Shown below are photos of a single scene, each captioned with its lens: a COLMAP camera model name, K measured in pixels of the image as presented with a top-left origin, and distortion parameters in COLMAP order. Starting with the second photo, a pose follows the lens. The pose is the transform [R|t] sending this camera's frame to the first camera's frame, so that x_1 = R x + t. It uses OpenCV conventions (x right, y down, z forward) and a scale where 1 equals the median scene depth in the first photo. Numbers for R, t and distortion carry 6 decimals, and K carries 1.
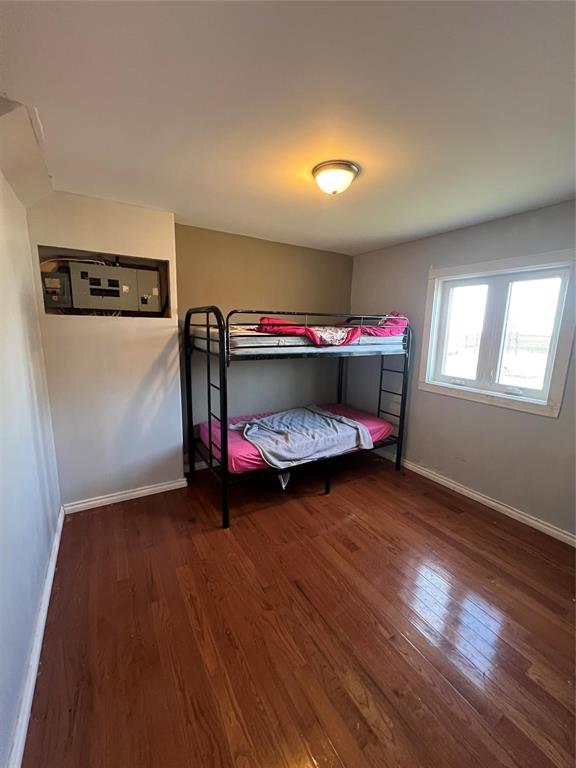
lens RADIAL K [[308.9, 0, 286.4], [0, 308.9, 381.1], [0, 0, 1]] dist [-0.004341, -0.000608]
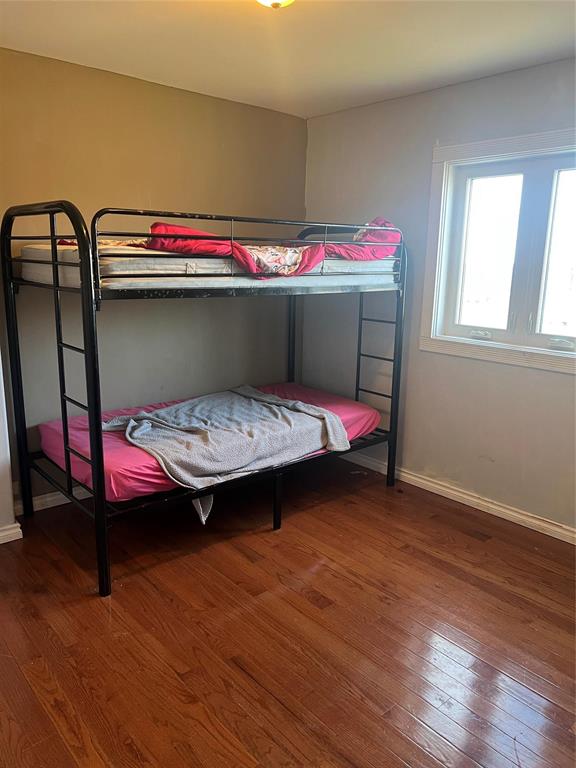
lens RADIAL K [[582.7, 0, 287.9], [0, 582.7, 387.4], [0, 0, 1]] dist [0.036419, -0.029928]
pose [[0.984484, -0.039467, 0.170976, -0.030136], [0.031218, 0.998227, 0.050673, 0.041814], [-0.172672, -0.044549, 0.983971, -0.098463]]
